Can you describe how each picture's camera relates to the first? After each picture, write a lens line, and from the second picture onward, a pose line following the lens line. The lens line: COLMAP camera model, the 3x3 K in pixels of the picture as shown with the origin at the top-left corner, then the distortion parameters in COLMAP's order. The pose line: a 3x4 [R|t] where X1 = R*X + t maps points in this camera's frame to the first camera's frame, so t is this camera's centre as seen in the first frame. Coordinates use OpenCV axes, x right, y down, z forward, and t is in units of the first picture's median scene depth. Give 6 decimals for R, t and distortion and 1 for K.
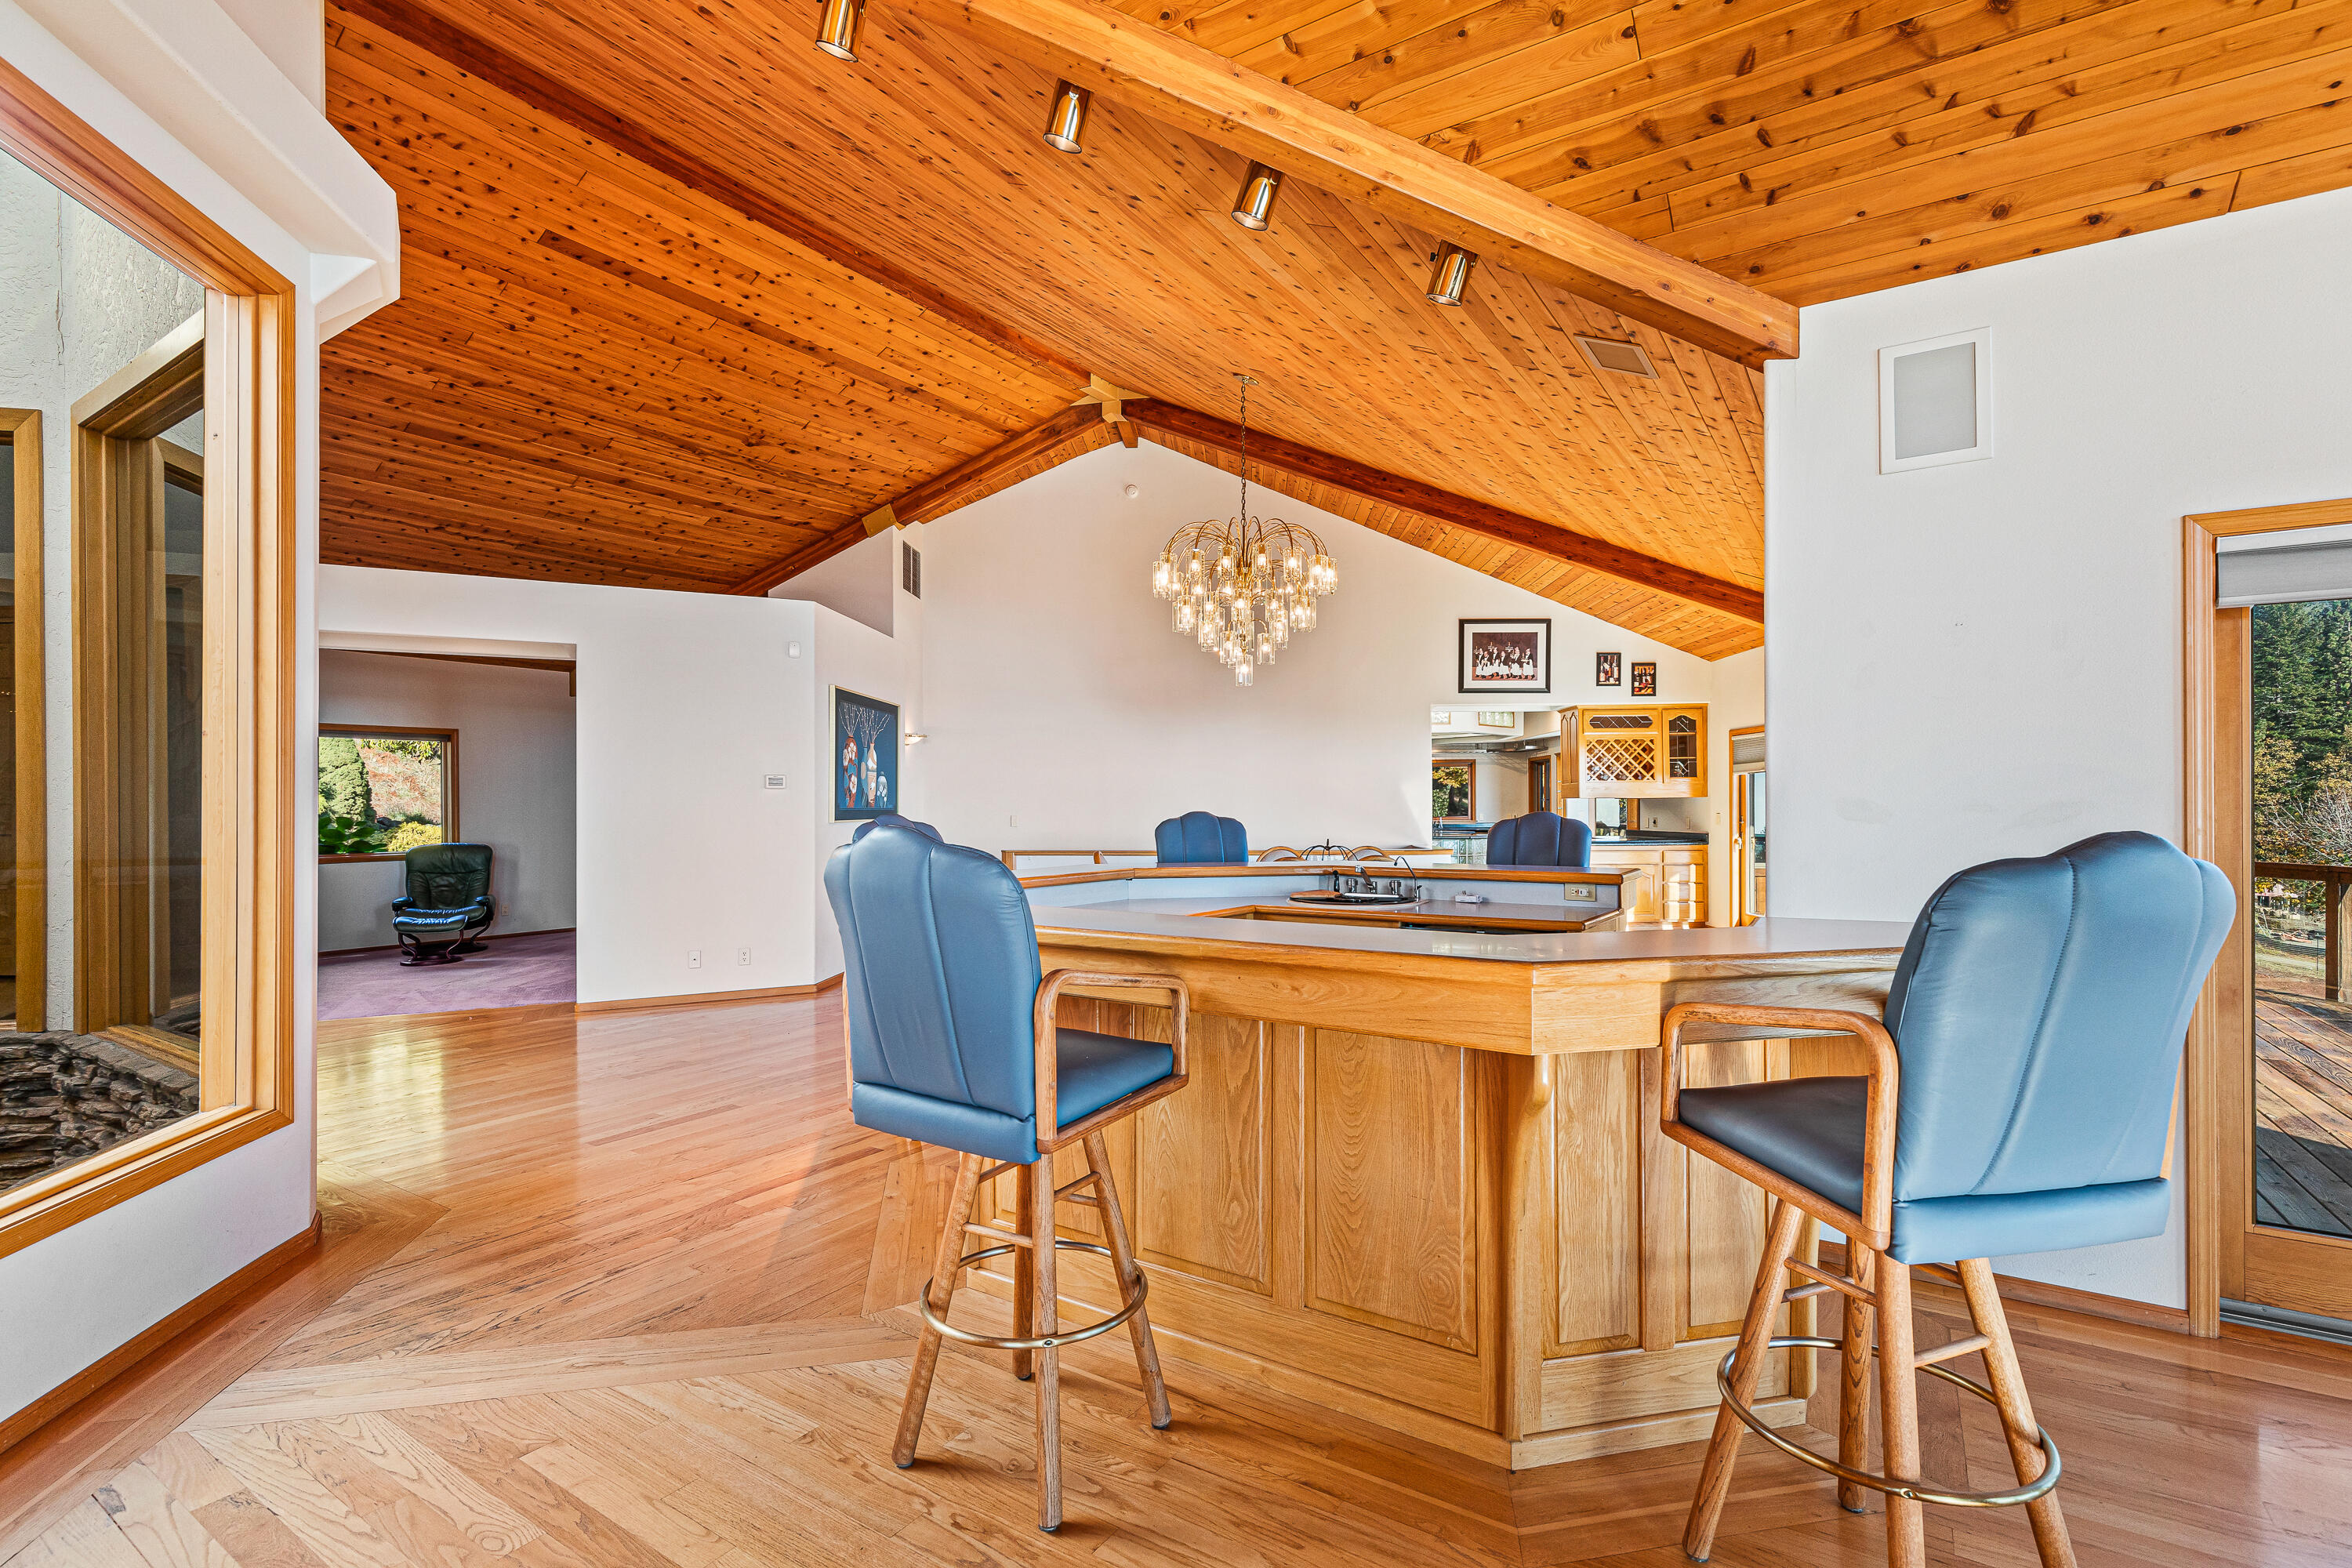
lens RADIAL K [[1076.8, 0, 1181.1], [0, 1076.8, 799.4], [0, 0, 1]] dist [0.009829, -0.003238]
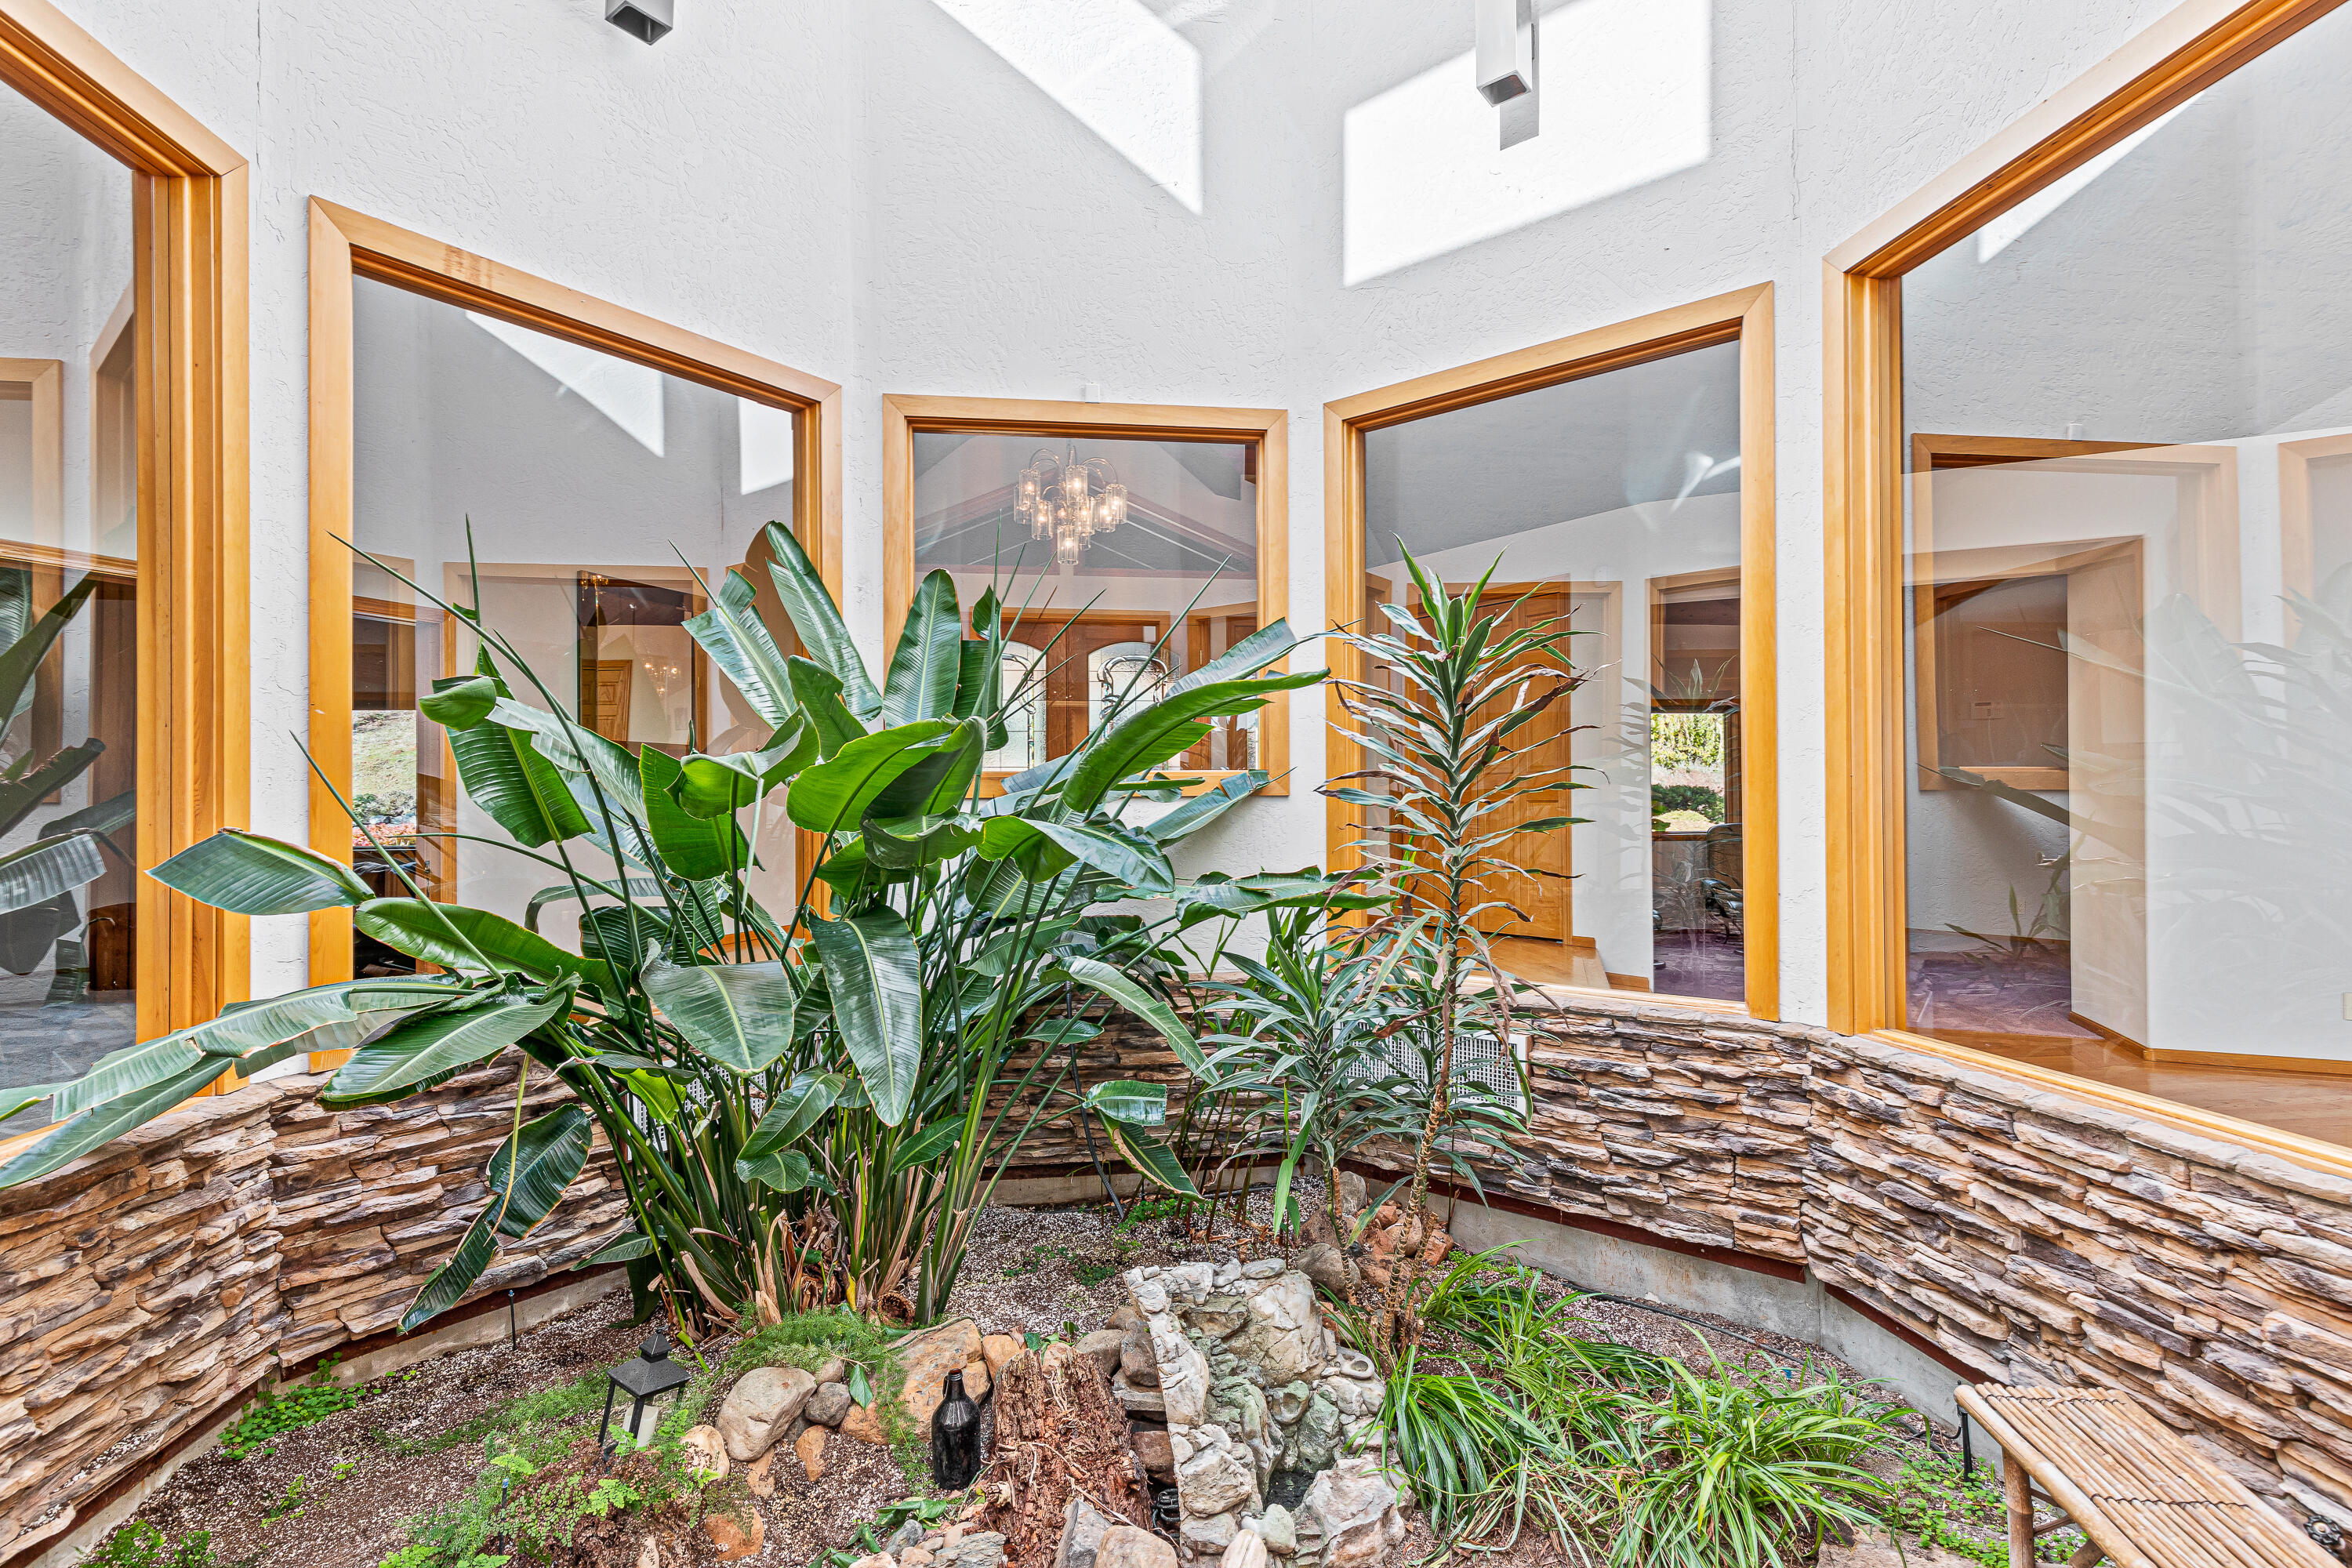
lens RADIAL K [[1076.8, 0, 1168.3], [0, 1076.8, 786.2], [0, 0, 1]] dist [0.009829, -0.003238]
pose [[0.637794, -0.025022, -0.769801, -0.342636], [0.010840, 0.999665, -0.023512, 0.023156], [0.770131, 0.006651, 0.637851, 0.051138]]
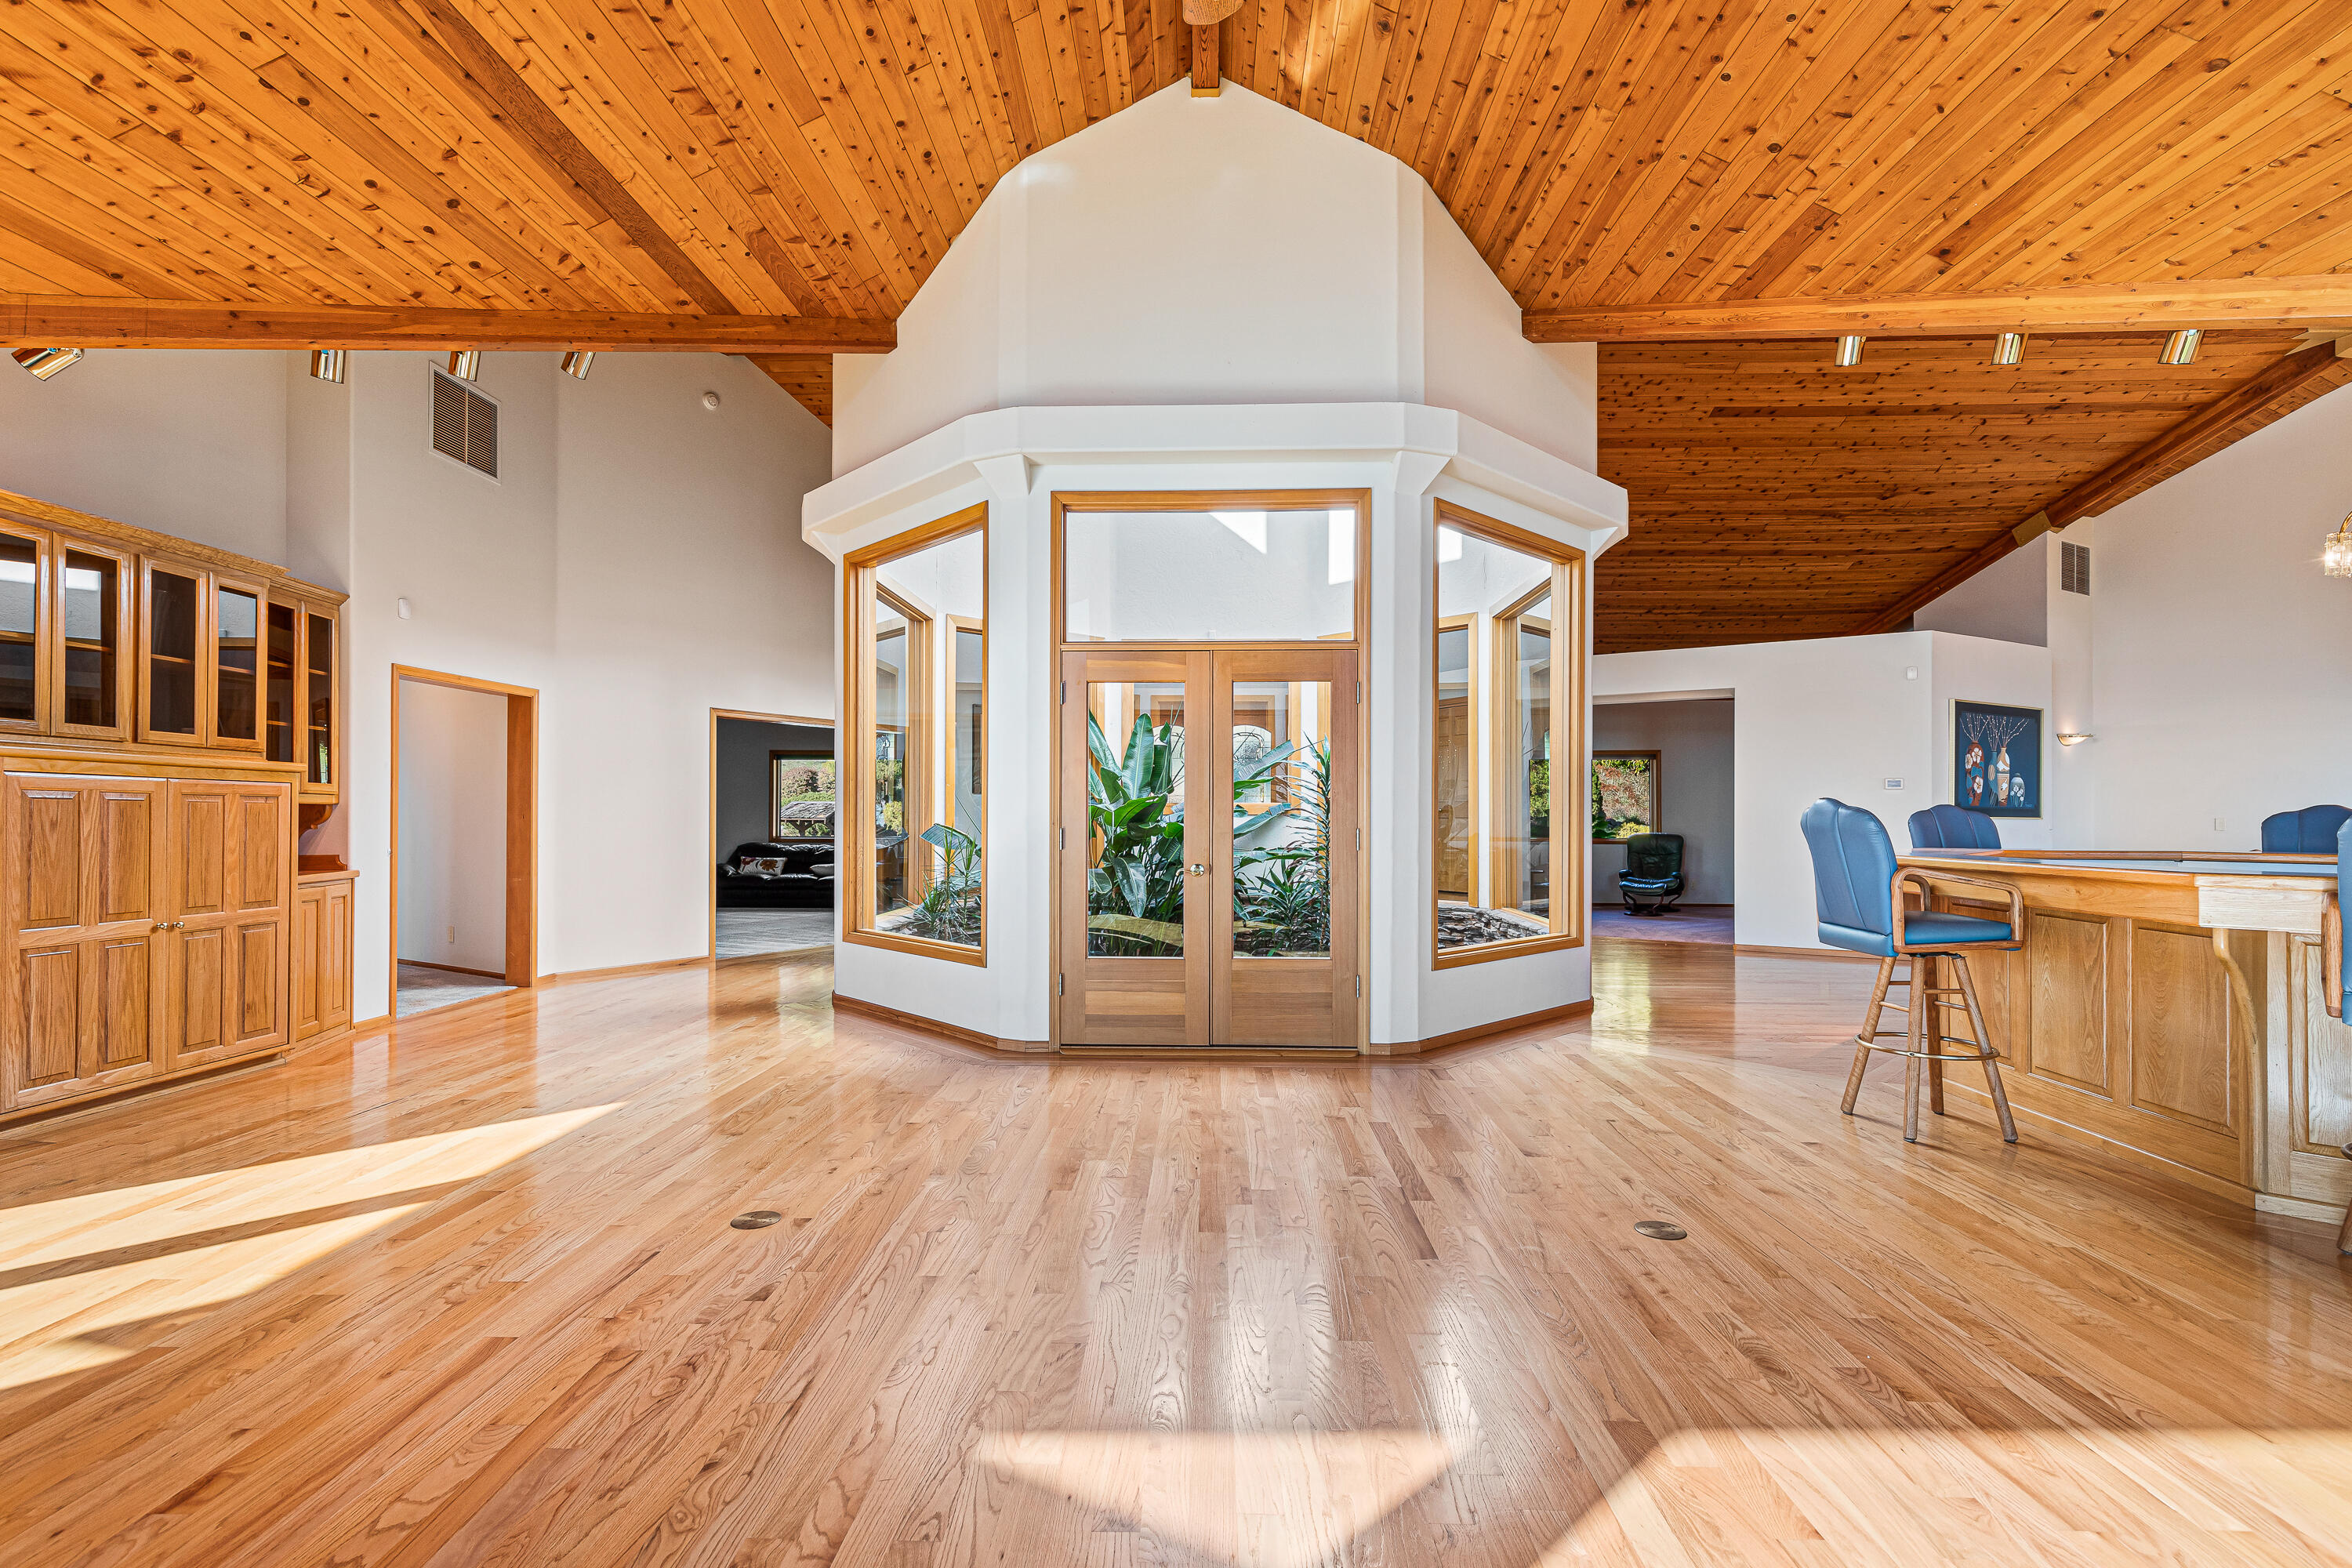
lens RADIAL K [[1076.8, 0, 1190.4], [0, 1076.8, 809.0], [0, 0, 1]] dist [0.009829, -0.003238]
pose [[0.536092, 0.001975, -0.844157, 0.200533], [-0.001277, 0.999998, 0.001529, 0.009991], [0.844159, 0.000258, 0.536093, -0.285454]]
